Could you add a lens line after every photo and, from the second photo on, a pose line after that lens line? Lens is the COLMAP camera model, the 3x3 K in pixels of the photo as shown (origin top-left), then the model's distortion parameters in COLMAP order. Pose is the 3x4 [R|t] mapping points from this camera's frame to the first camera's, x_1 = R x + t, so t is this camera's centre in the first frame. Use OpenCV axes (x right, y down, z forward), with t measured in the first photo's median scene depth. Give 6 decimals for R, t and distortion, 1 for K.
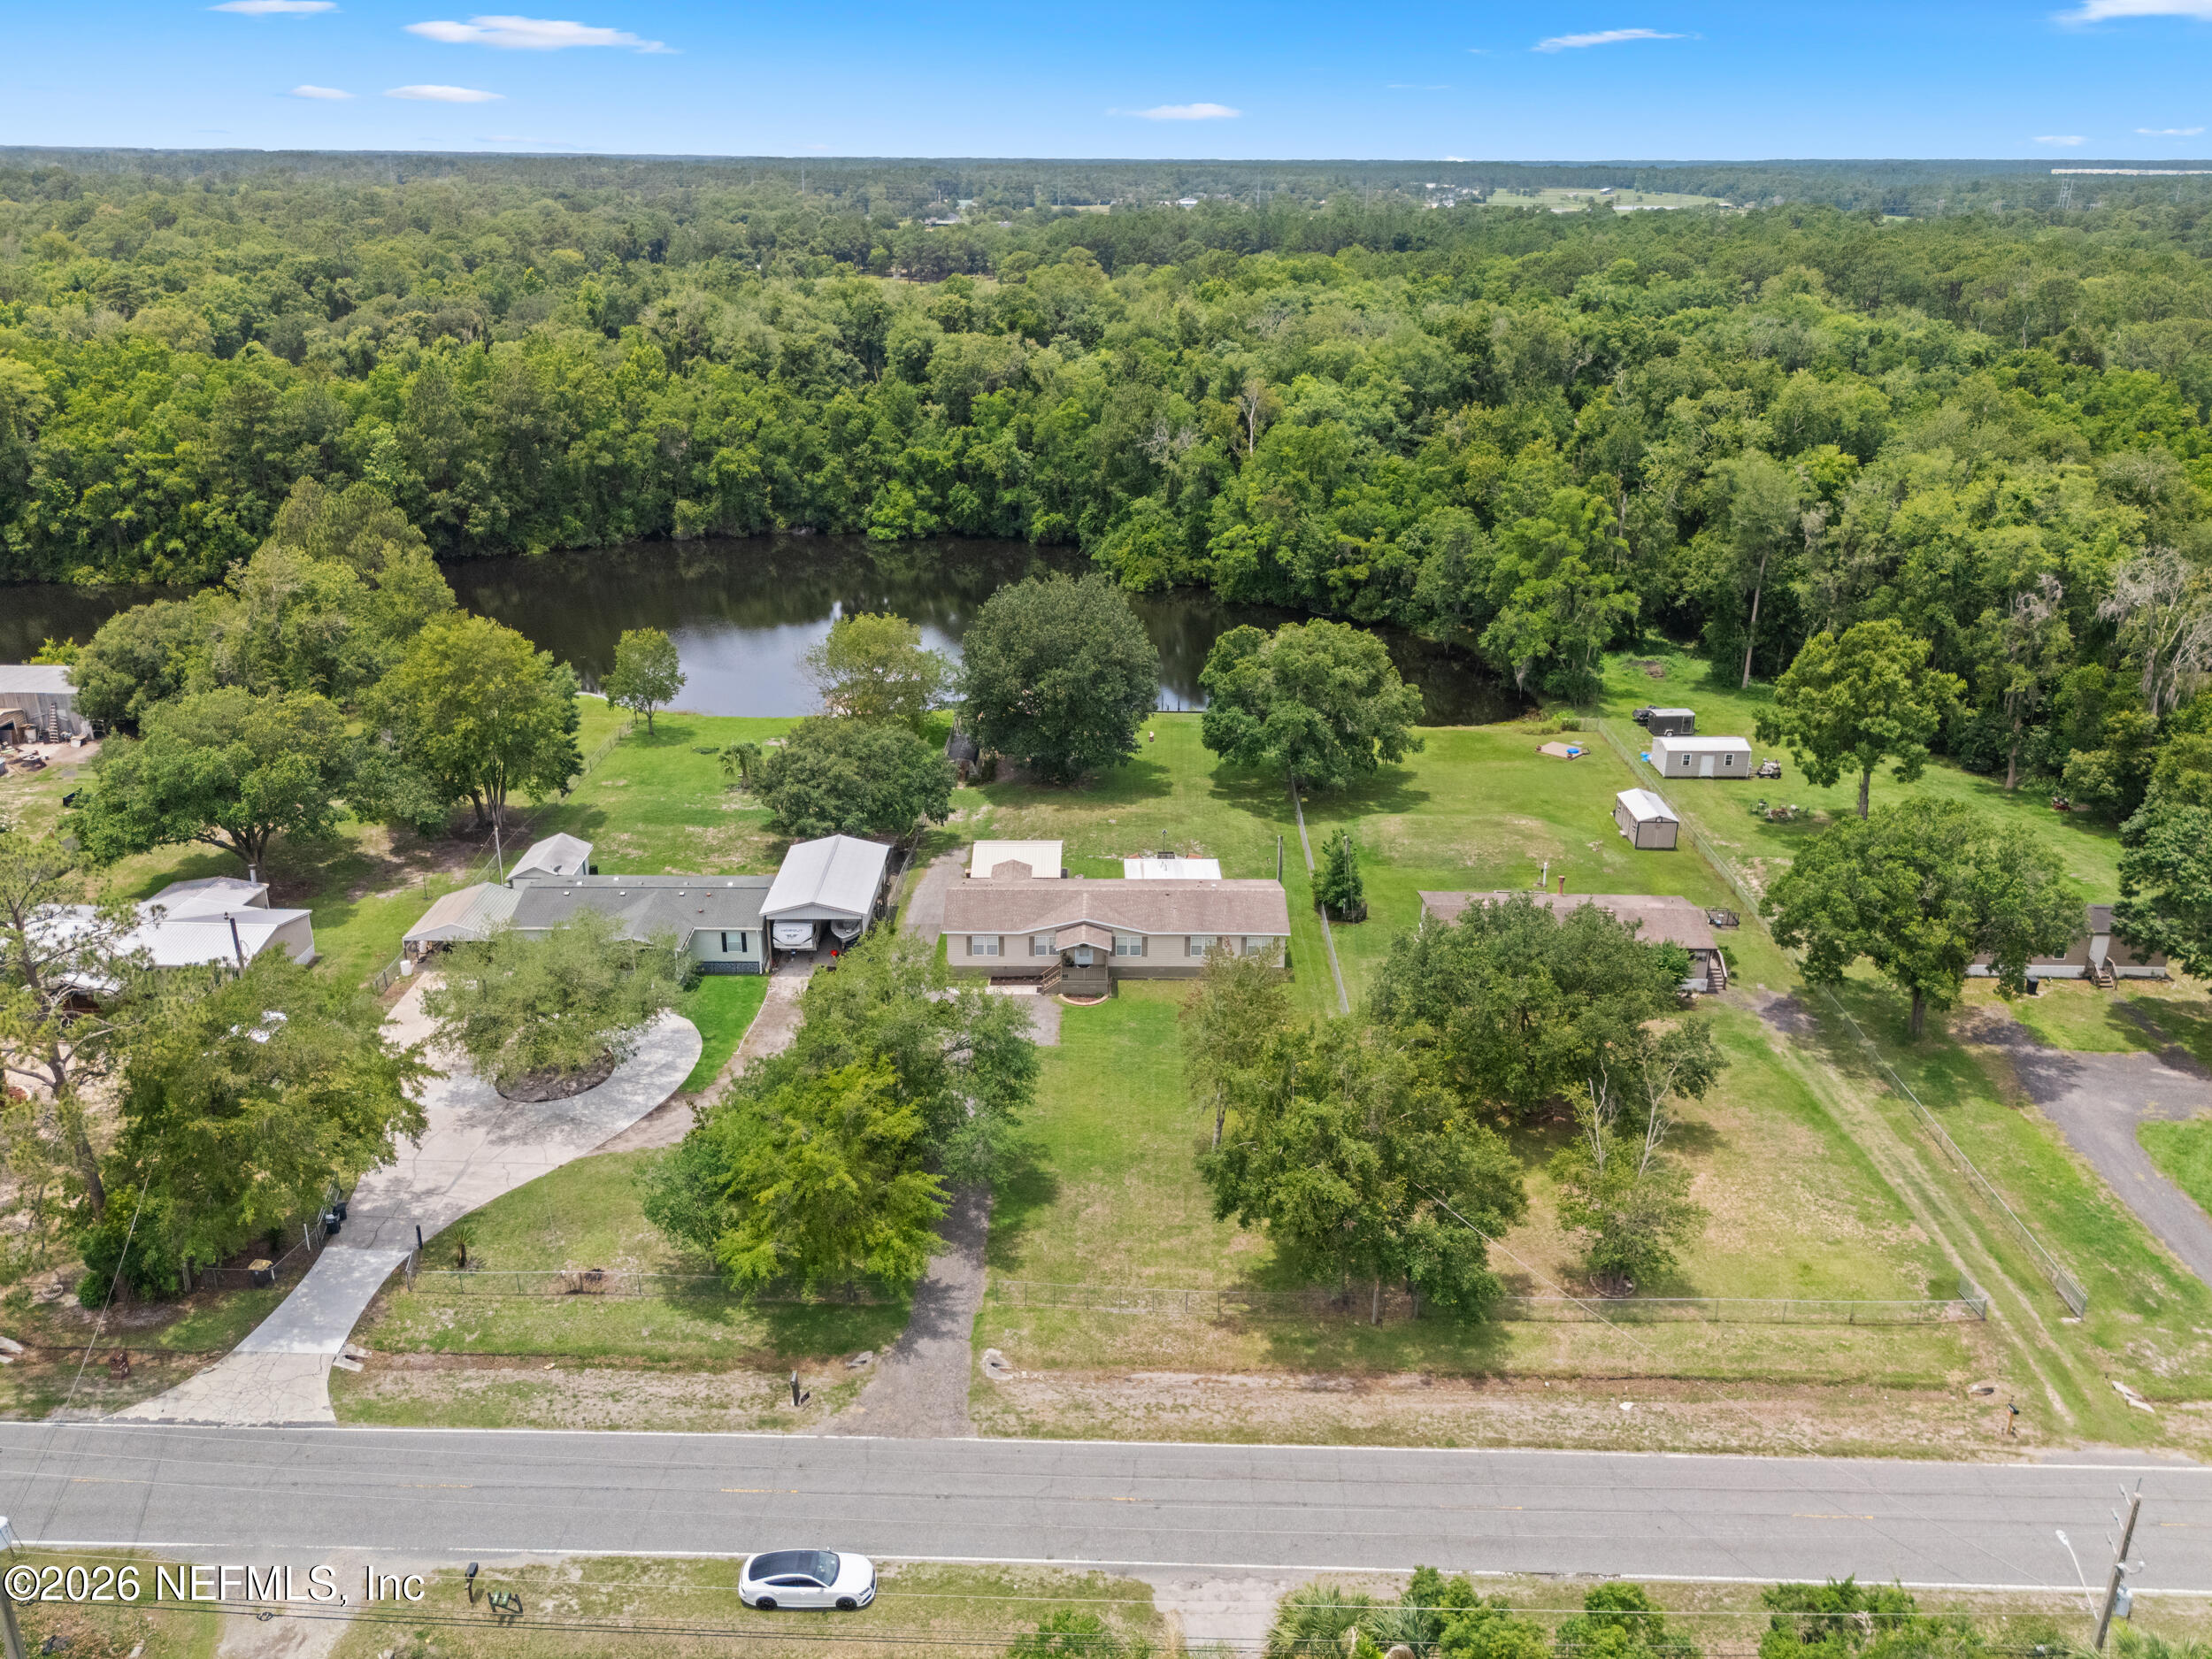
lens RADIAL K [[1725.9, 0, 1094.5], [0, 1725.9, 830.3], [0, 0, 1]] dist [0.061464, -0.049362]
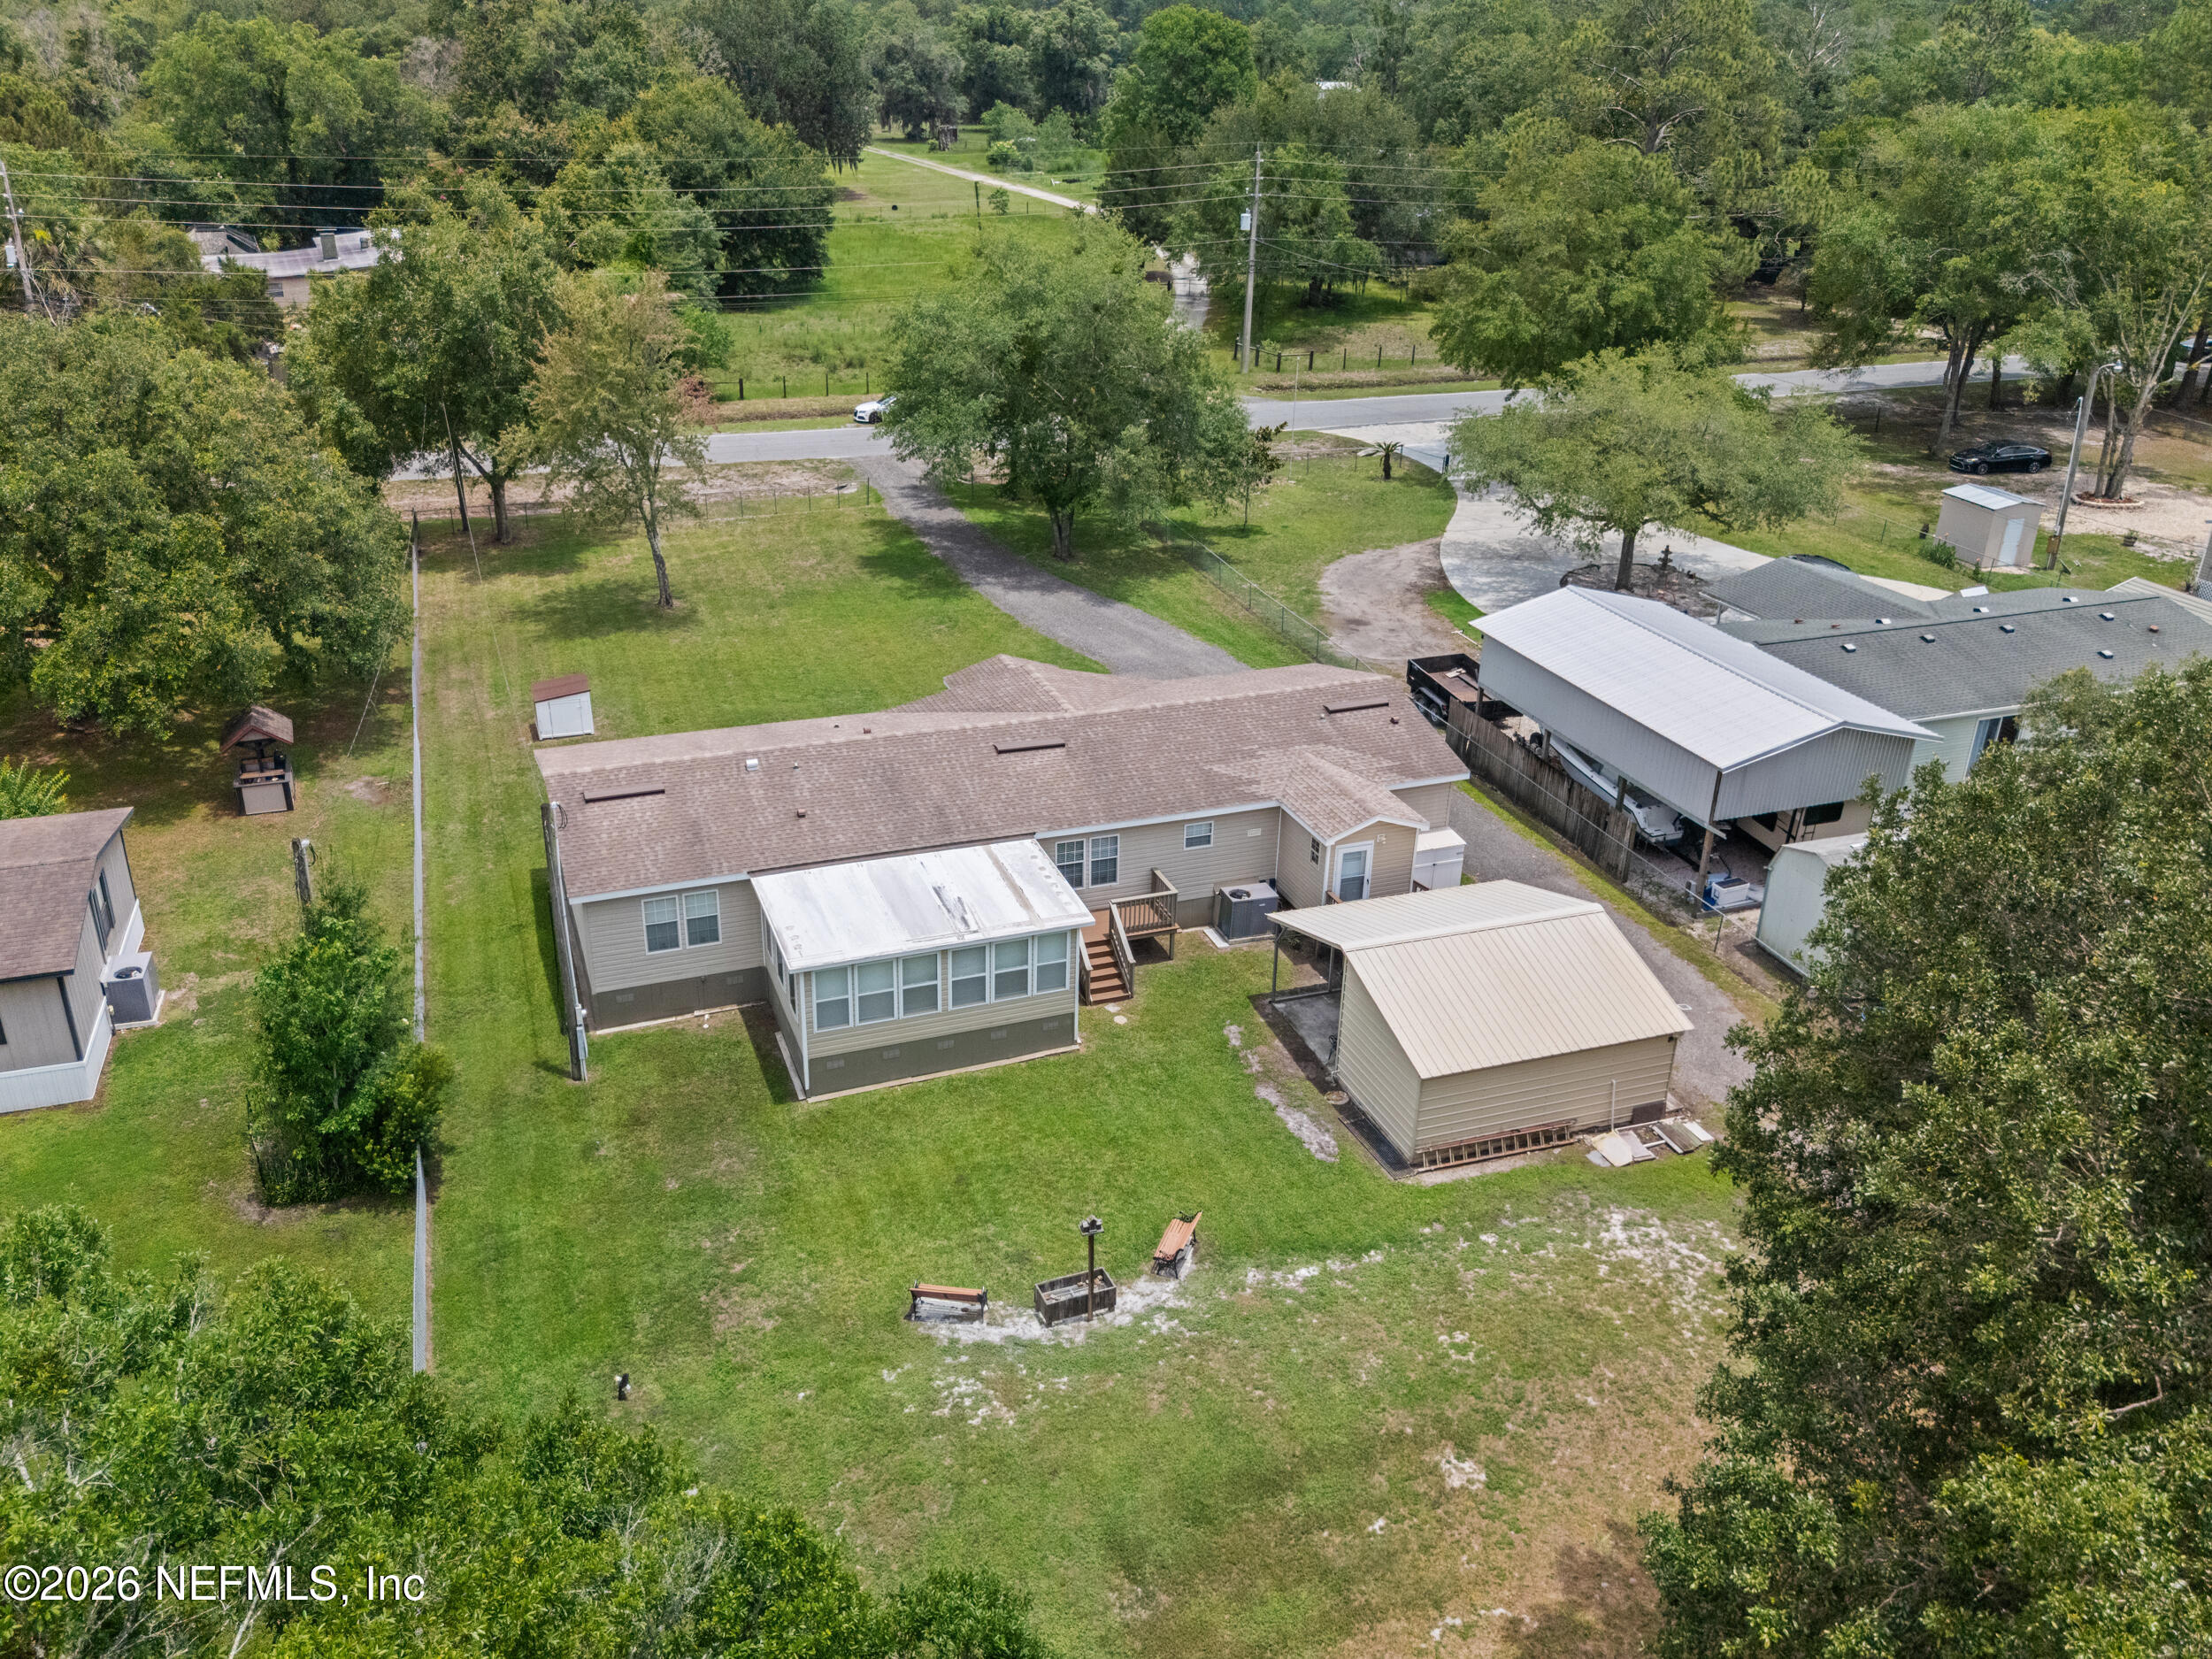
lens RADIAL K [[1783.5, 0, 1105.0], [0, 1783.5, 814.3], [0, 0, 1]] dist [0.034870, -0.003015]
pose [[-0.933516, 0.125469, -0.335865, 0.107533], [-0.152488, 0.708881, 0.688648, -0.192805], [0.324492, 0.694079, -0.642619, 1.082560]]
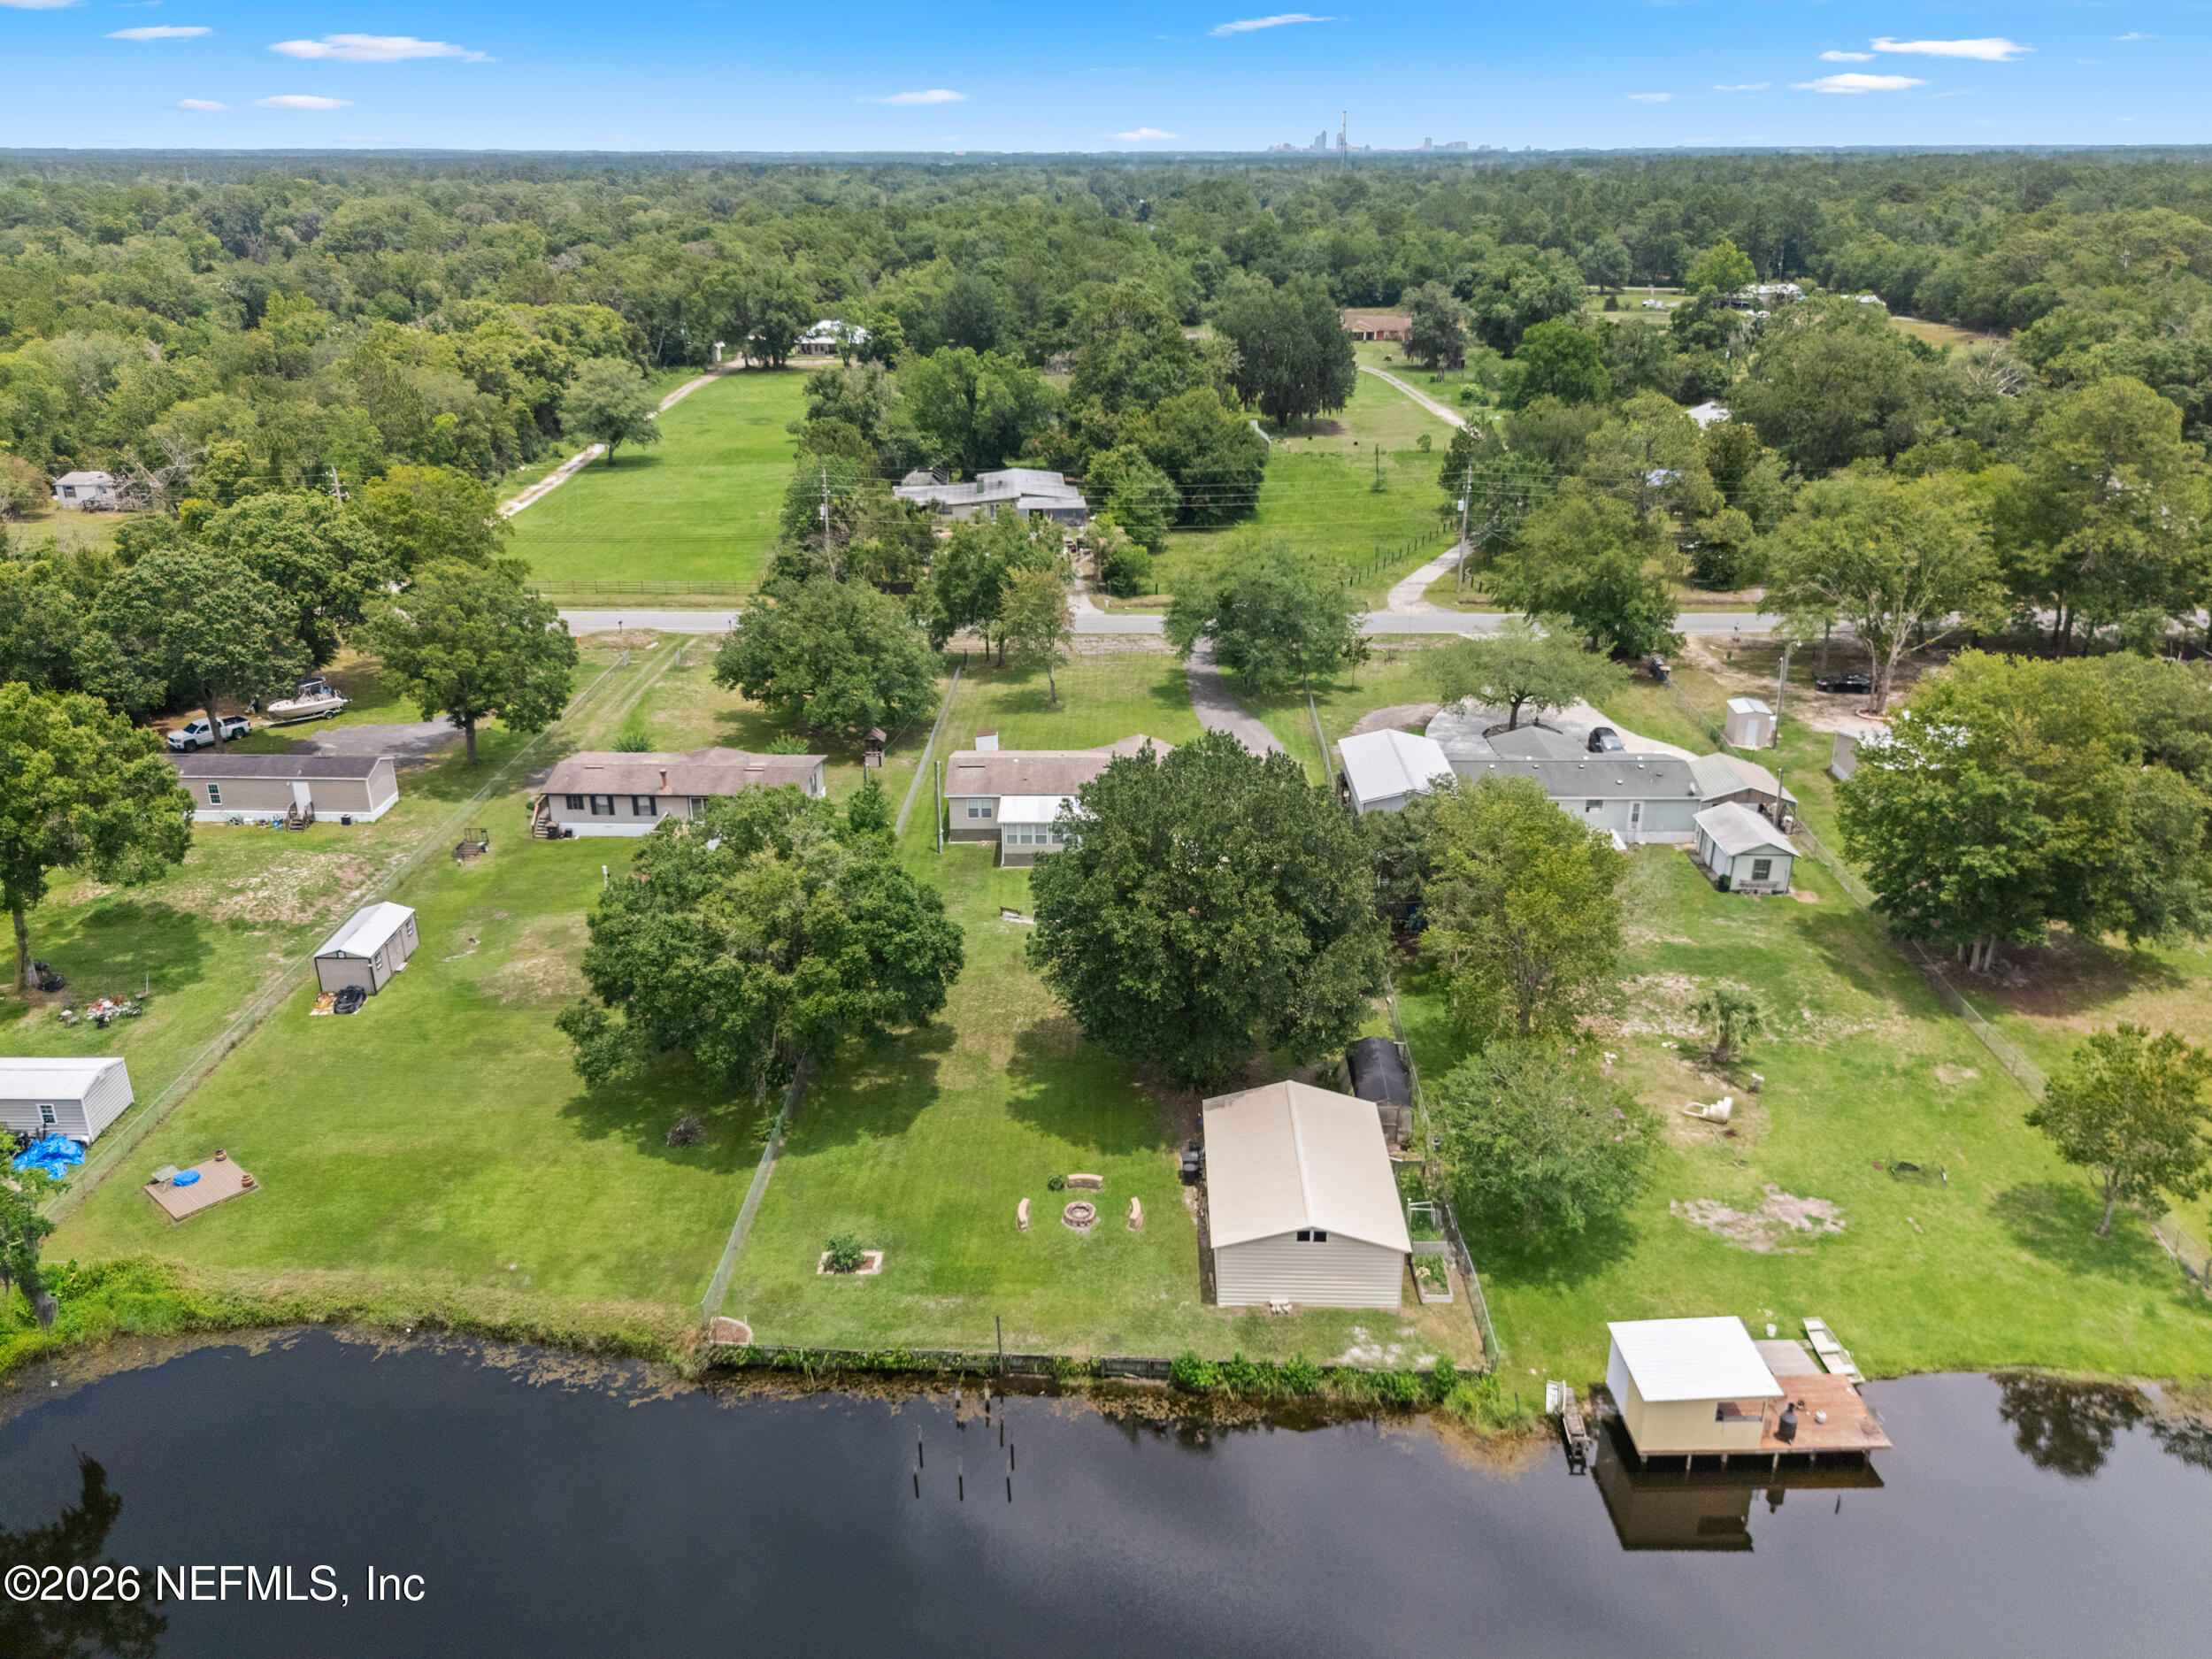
lens RADIAL K [[1658.7, 0, 1106.0], [0, 1658.7, 829.5], [0, 0, 1]] dist [0.056334, -0.062454]
pose [[-0.999993, -0.002431, 0.002796, 0.010678], [0.000148, 0.727811, 0.685778, -0.522917], [-0.003702, 0.685774, -0.727805, 1.488165]]
